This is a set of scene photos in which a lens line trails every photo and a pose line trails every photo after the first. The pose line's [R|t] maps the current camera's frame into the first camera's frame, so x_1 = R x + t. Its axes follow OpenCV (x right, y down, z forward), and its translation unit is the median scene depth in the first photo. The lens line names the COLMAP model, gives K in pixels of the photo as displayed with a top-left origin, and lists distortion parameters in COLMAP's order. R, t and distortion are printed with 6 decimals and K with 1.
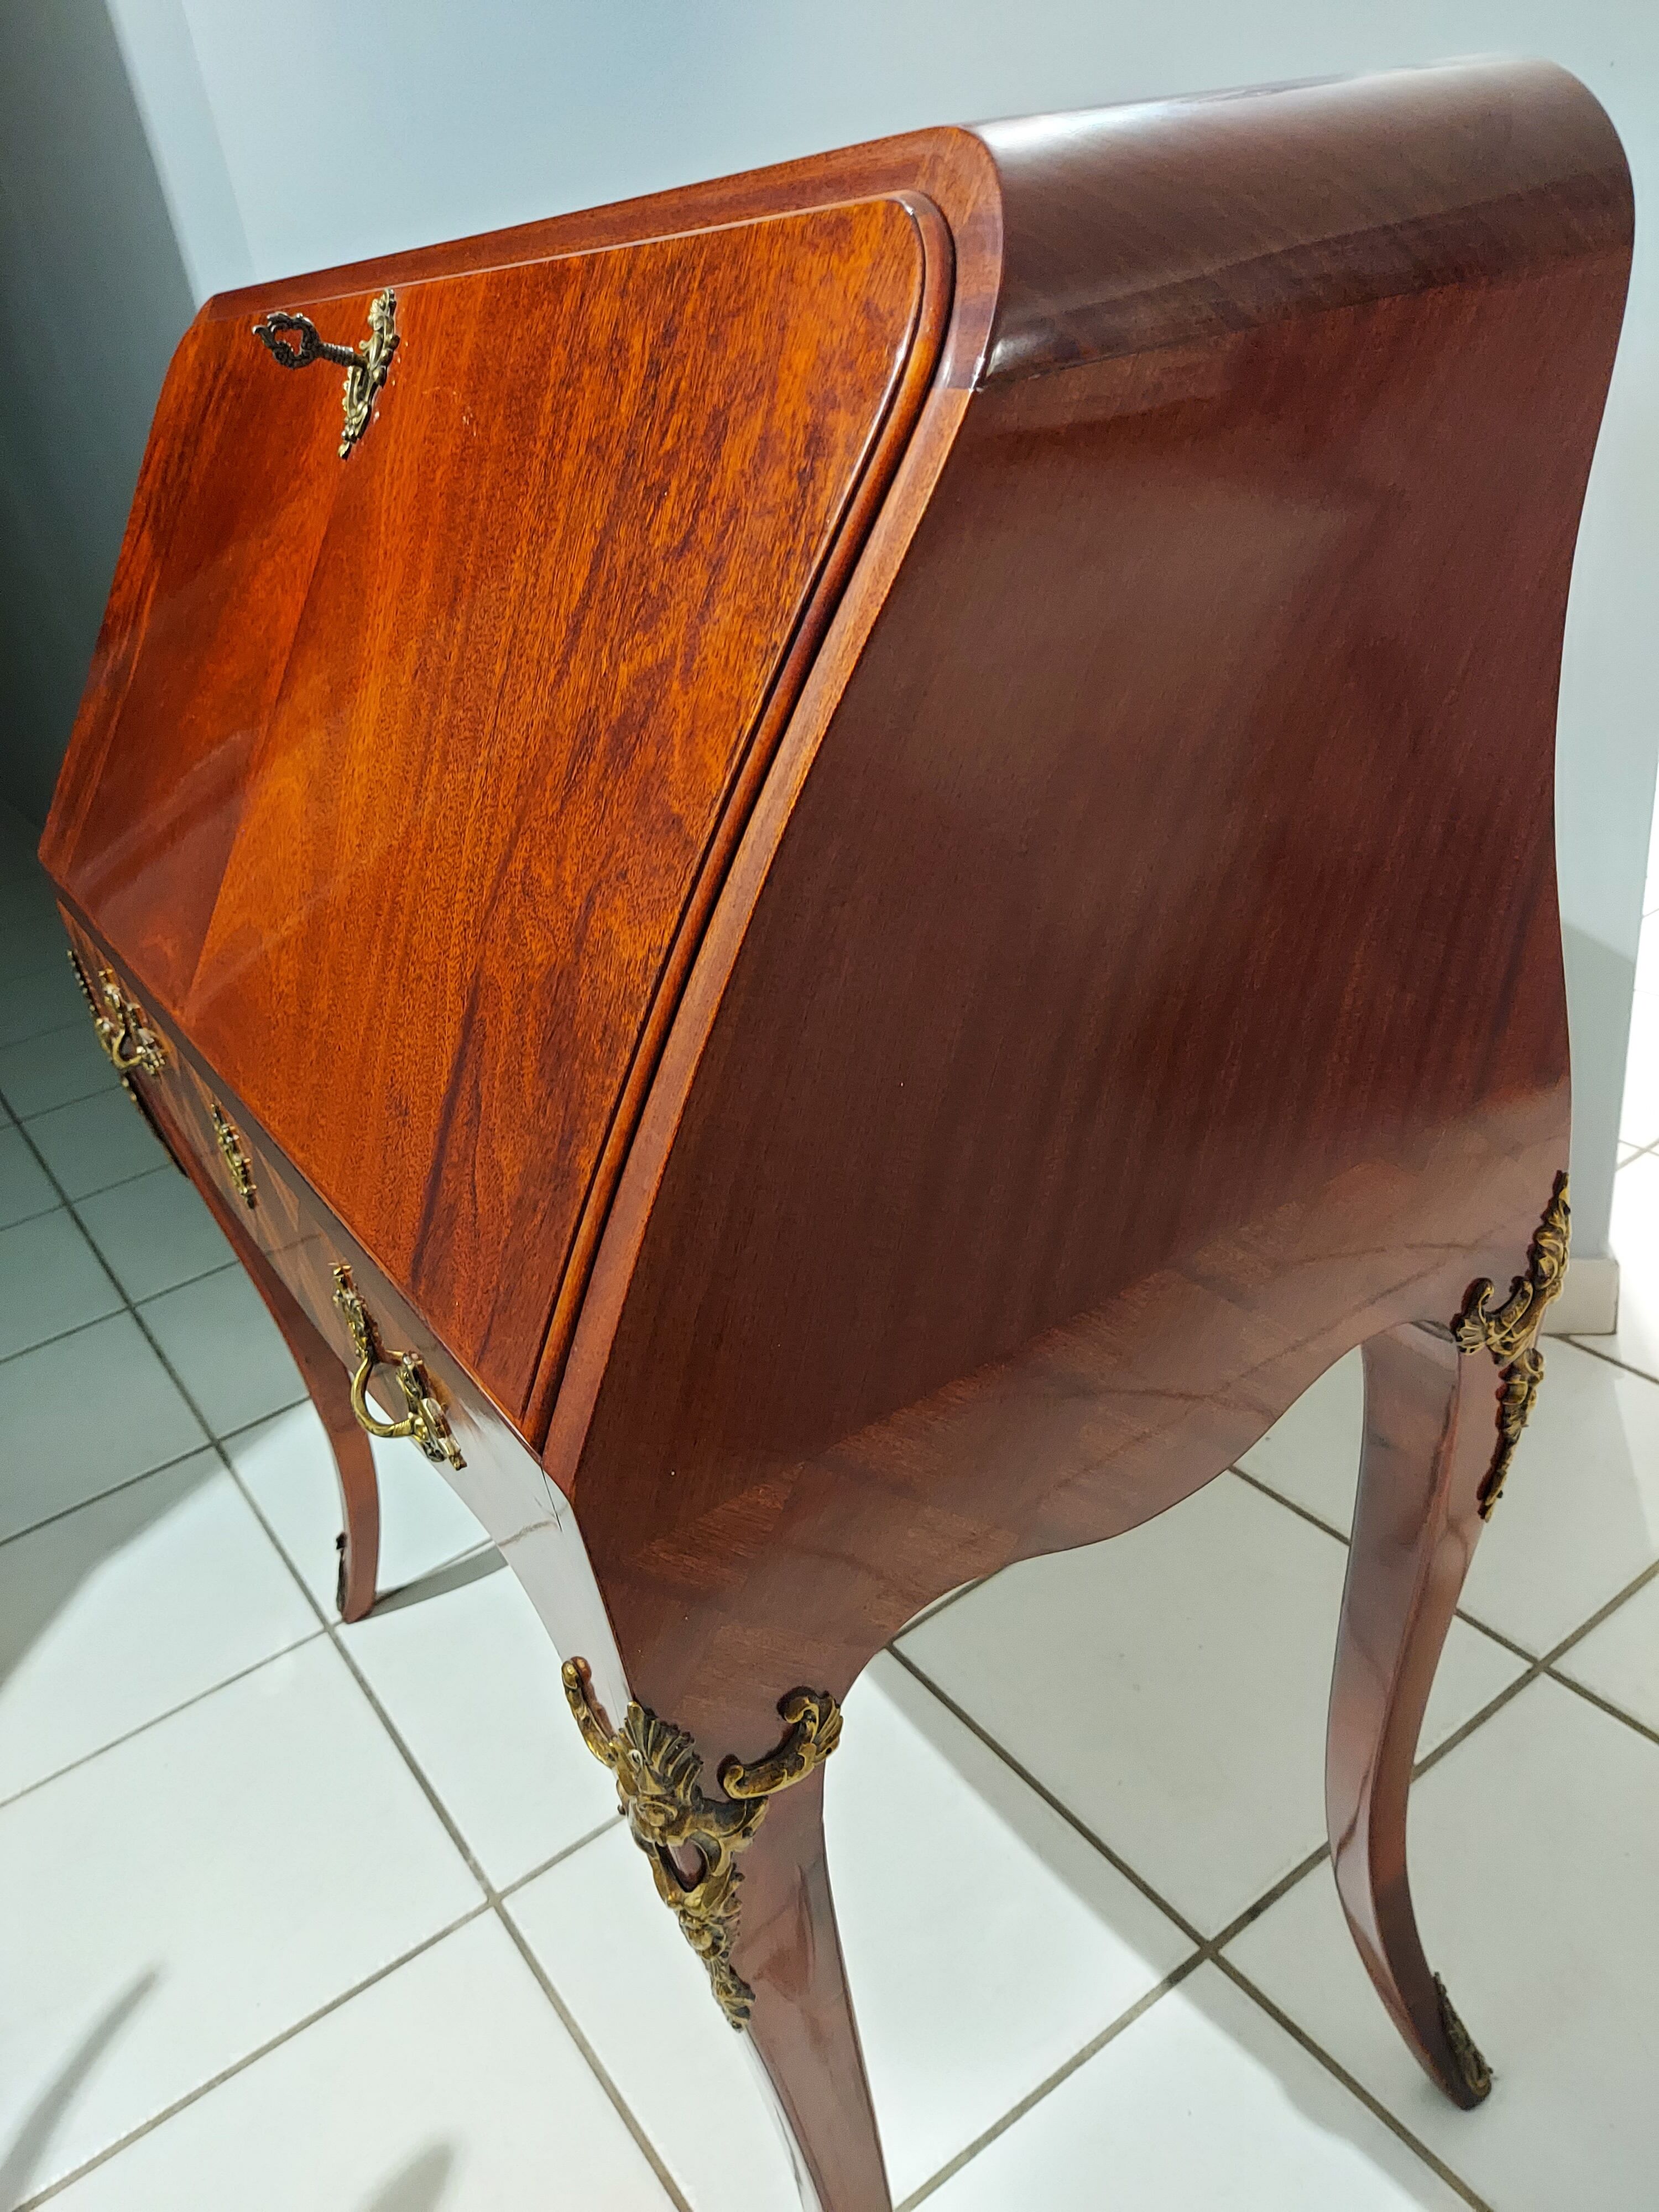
lens RADIAL K [[1630.5, 0, 835.8], [0, 1630.5, 1101.1], [0, 0, 1]] dist [0.058339, -0.065023]
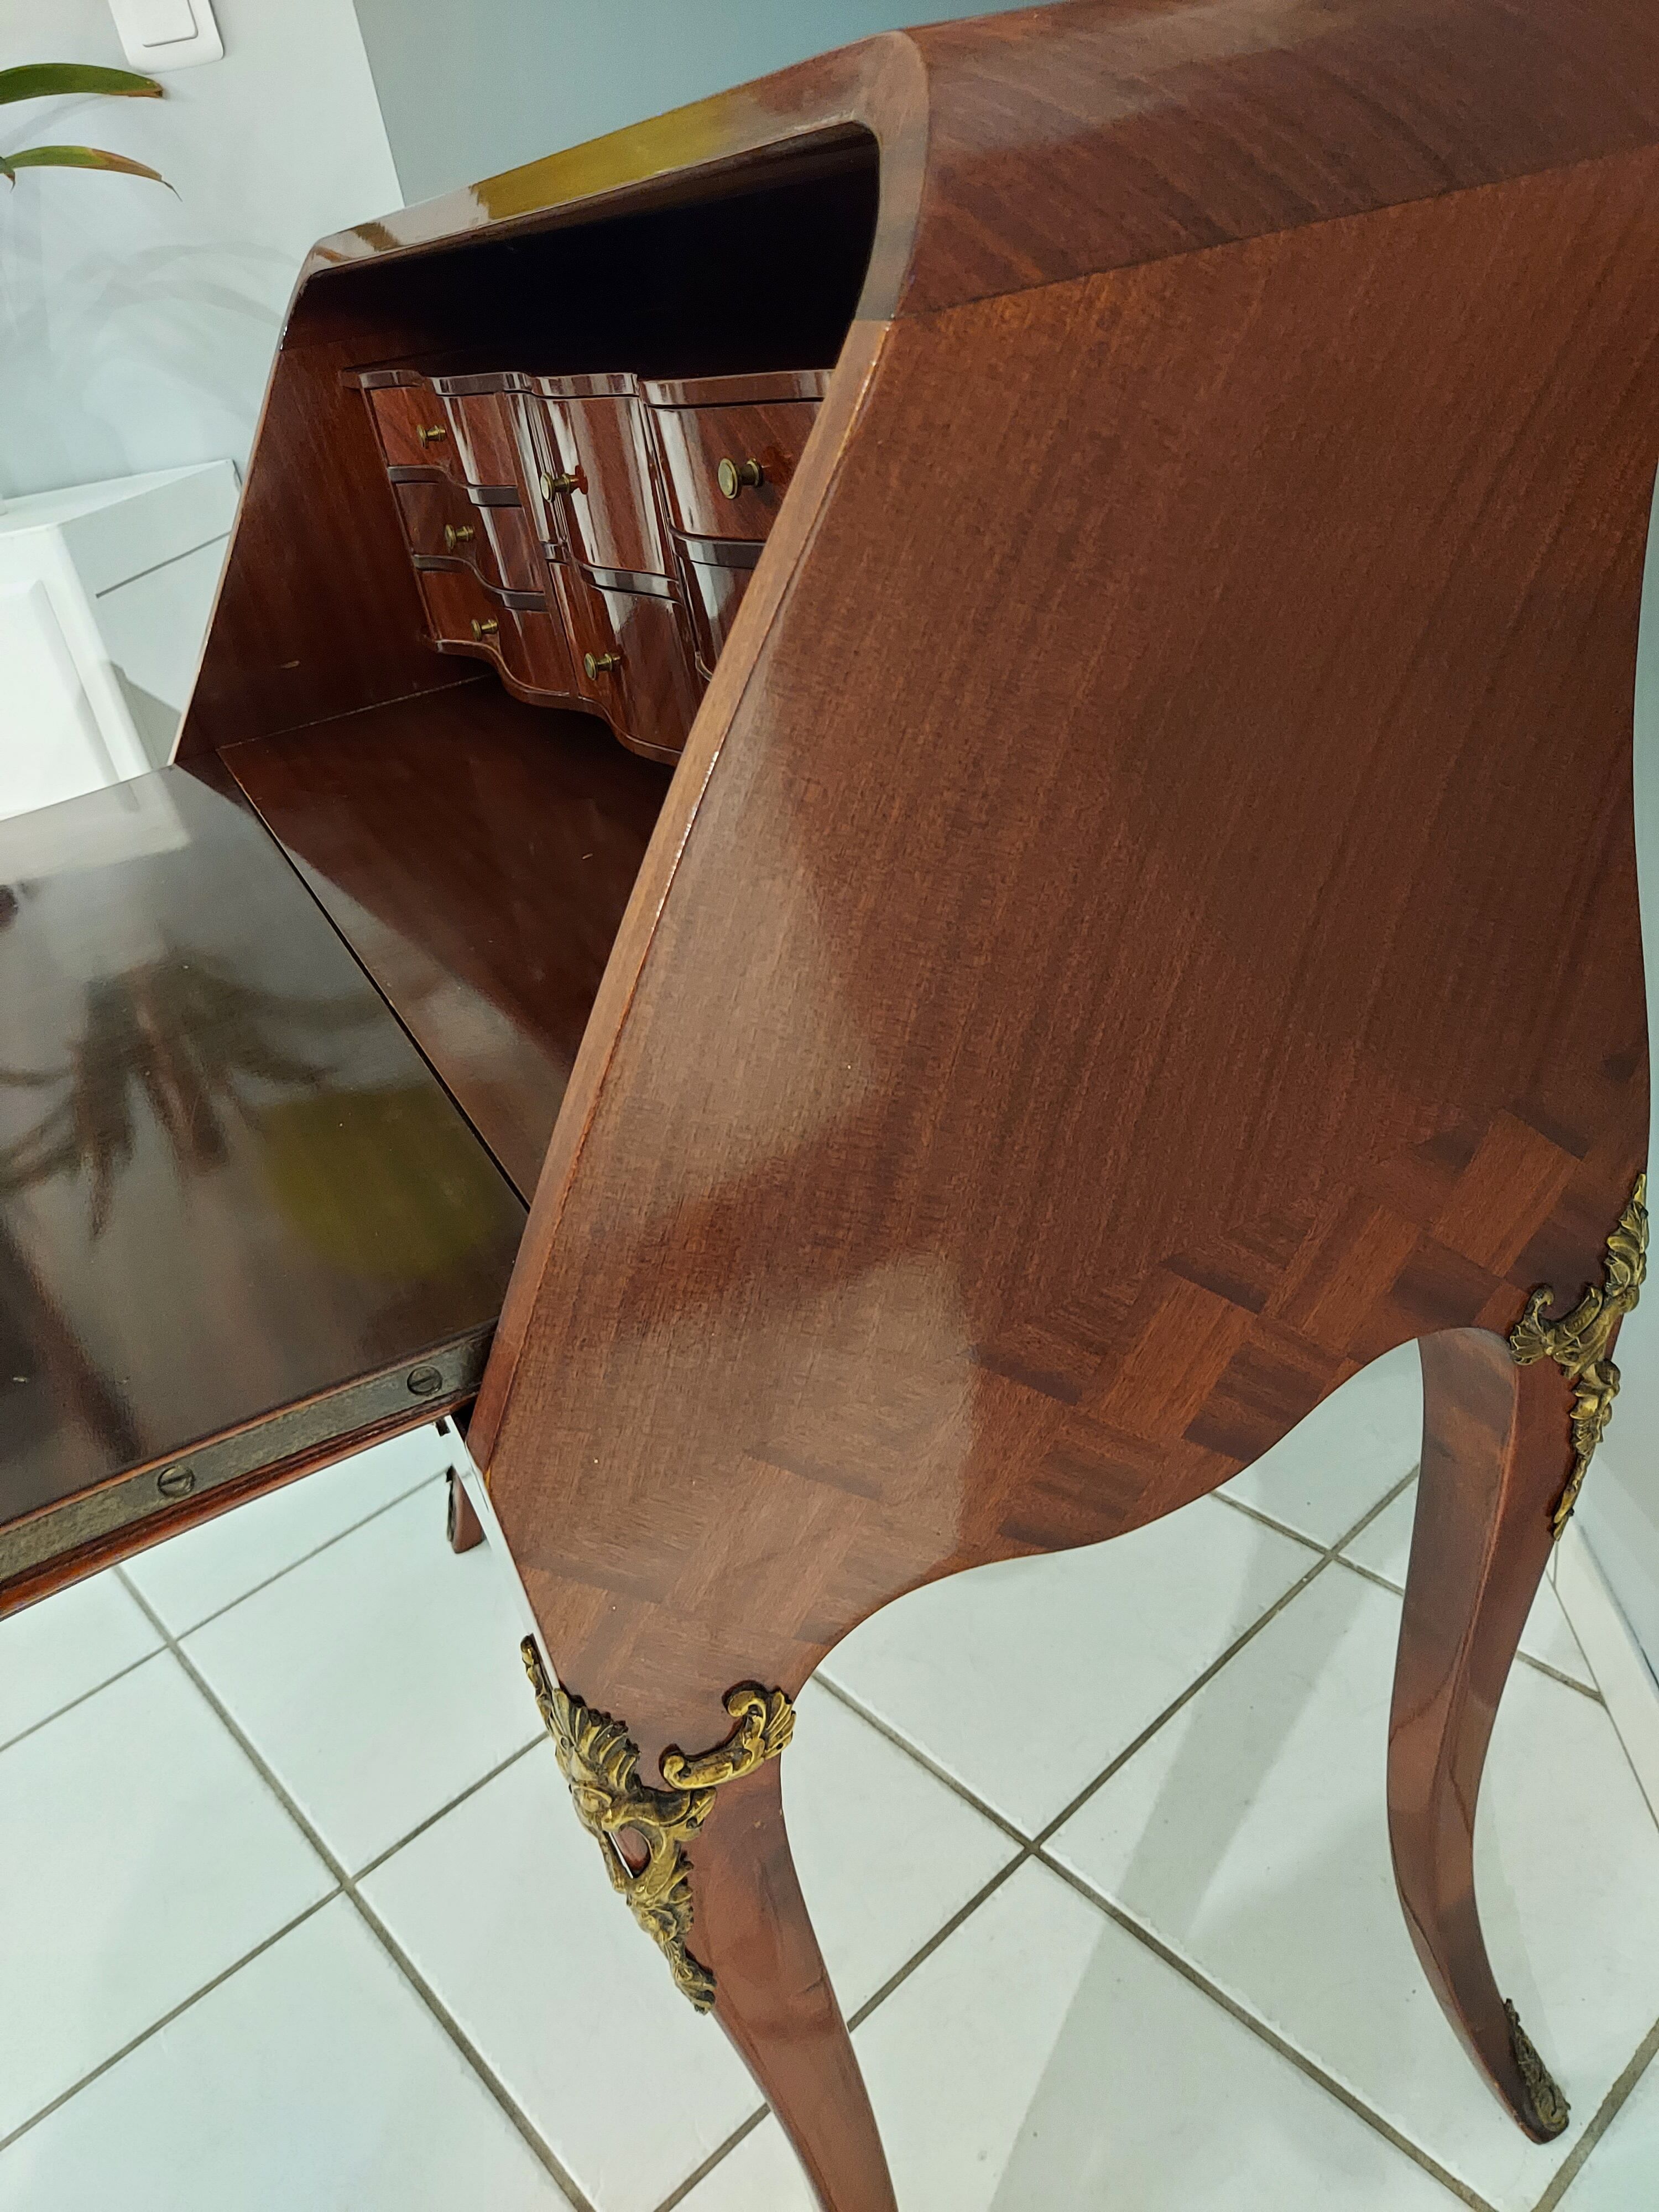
lens RADIAL K [[1630.5, 0, 835.8], [0, 1630.5, 1101.1], [0, 0, 1]] dist [0.058339, -0.065023]
pose [[0.992731, 0.029120, -0.116782, 0.117457], [-0.025051, 0.999032, 0.036154, -0.019735], [0.117722, -0.032966, 0.992499, 0.045465]]
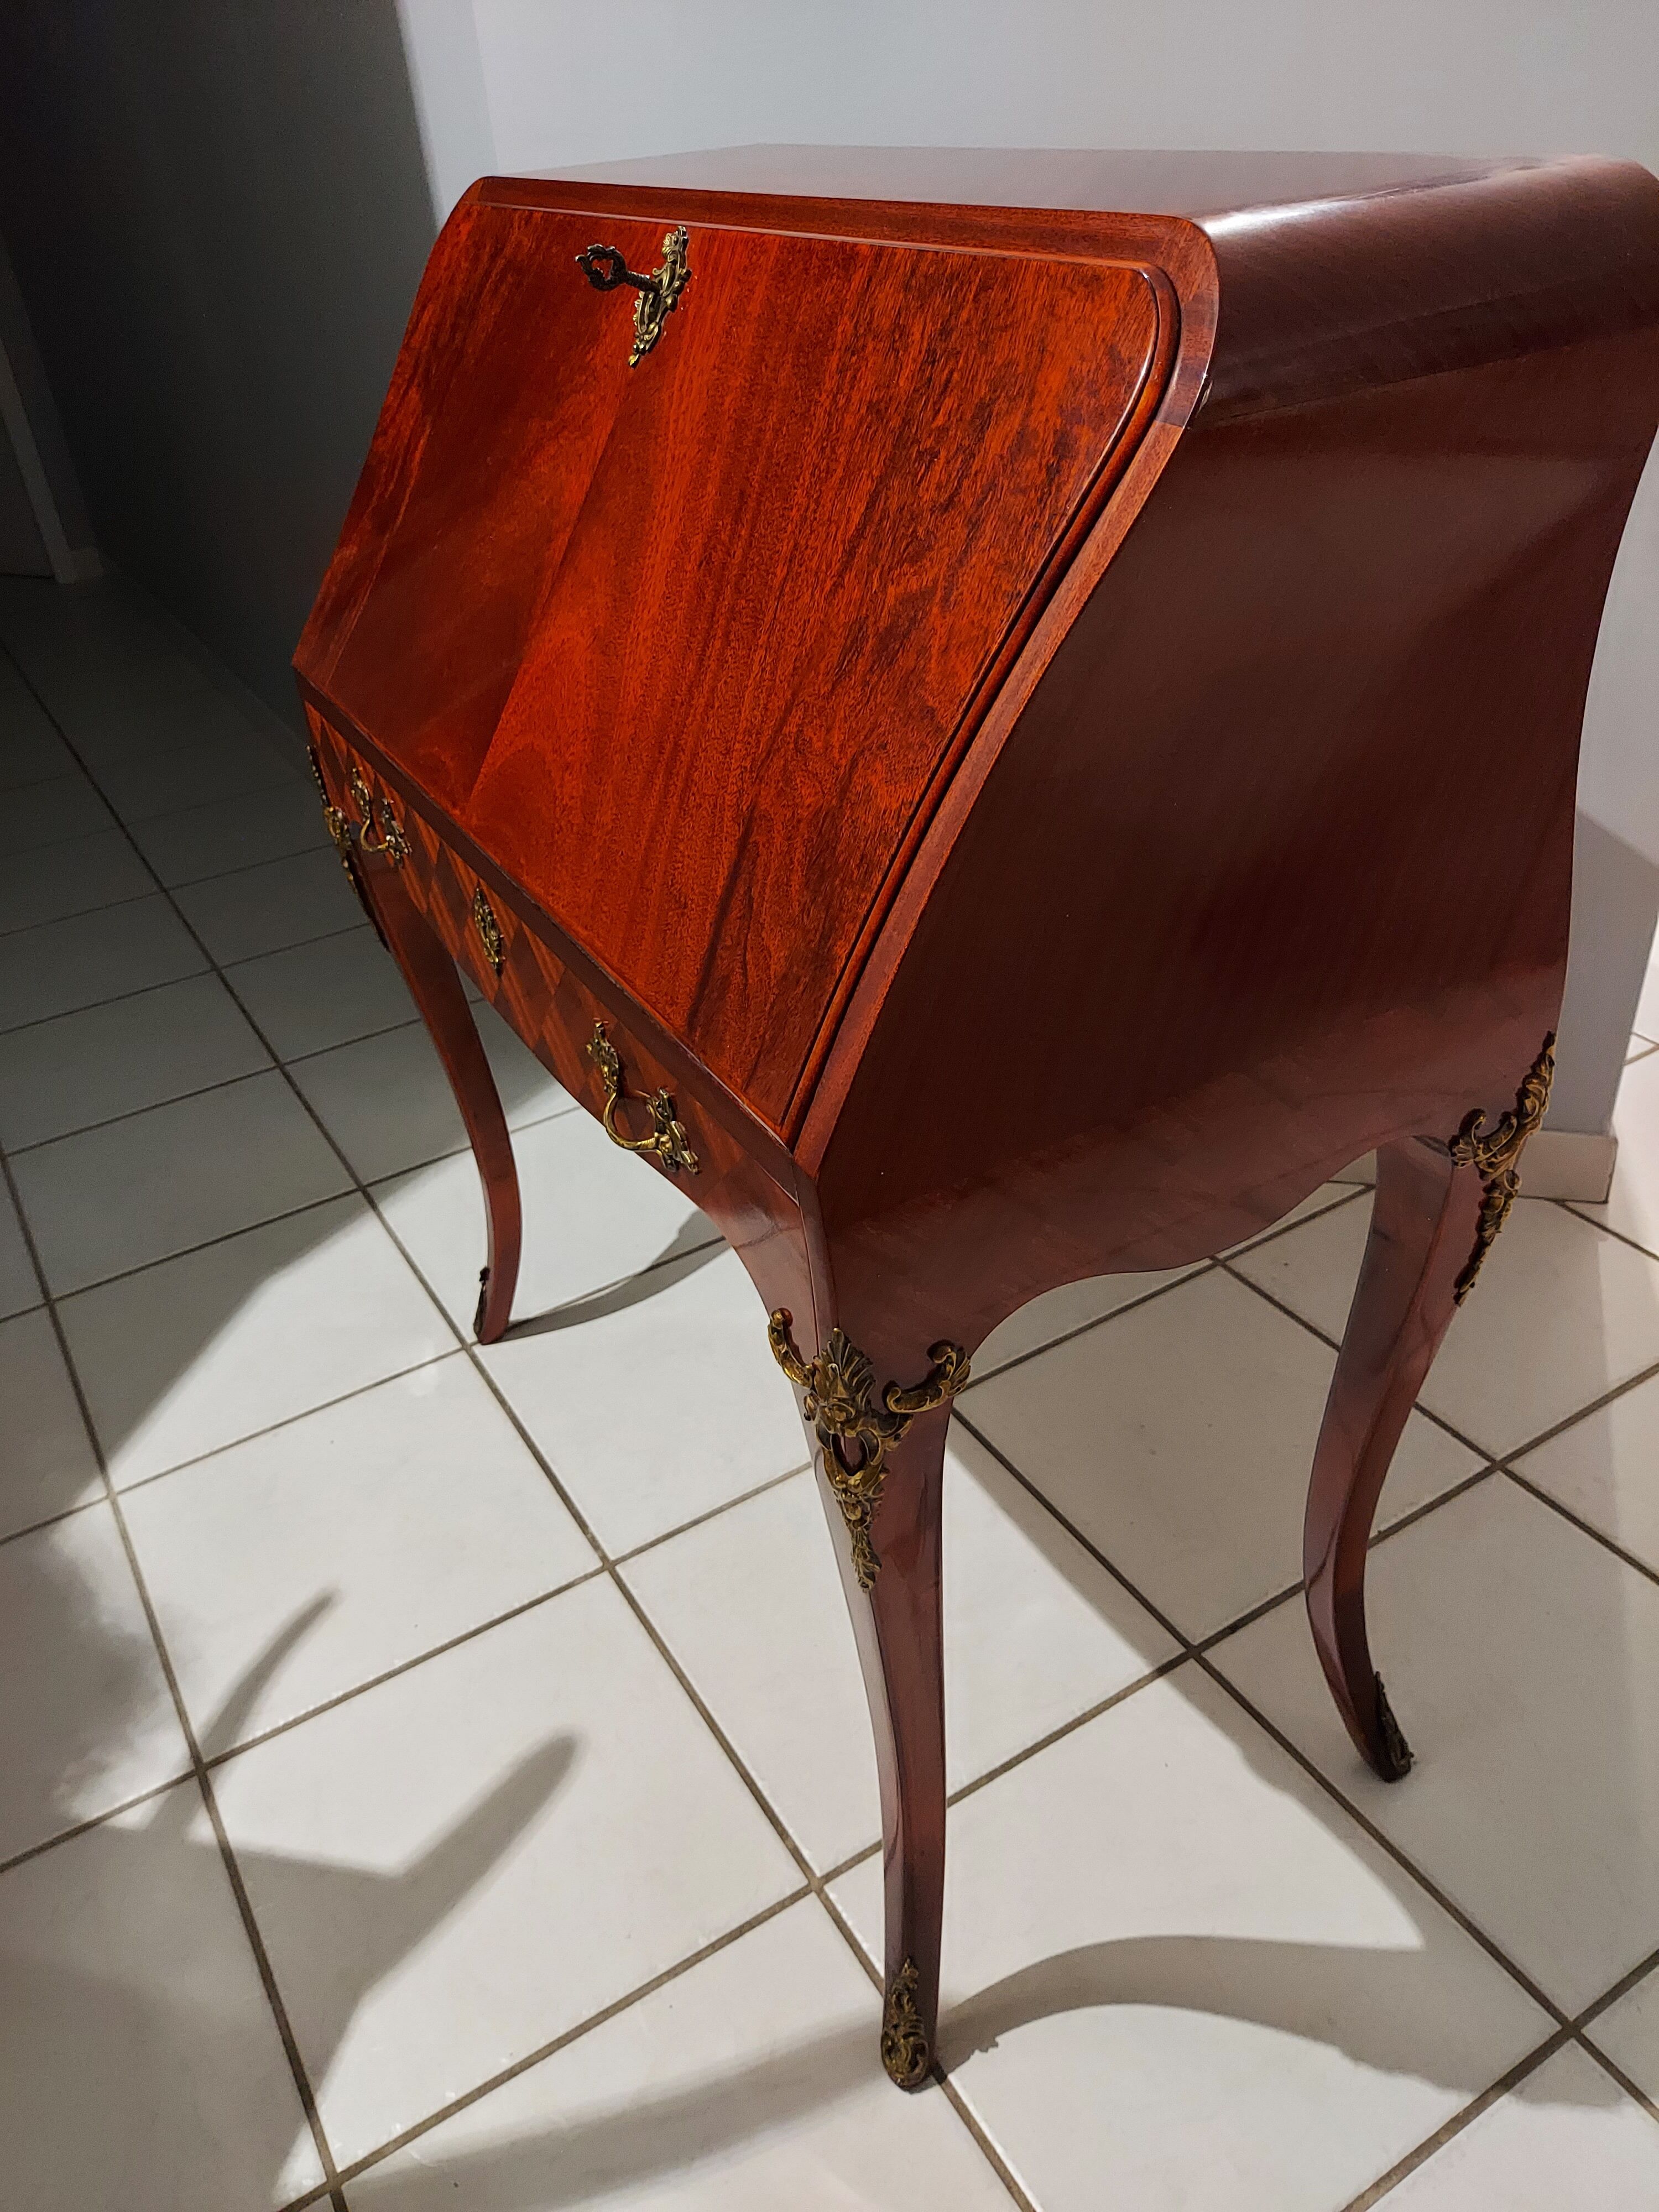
lens RADIAL K [[1630.5, 0, 835.8], [0, 1630.5, 1101.1], [0, 0, 1]] dist [0.058339, -0.065023]
pose [[0.995672, 0.090927, -0.019235, -0.092778], [-0.088653, 0.991318, 0.097099, 0.022949], [0.027897, -0.094974, 0.995089, -0.326387]]
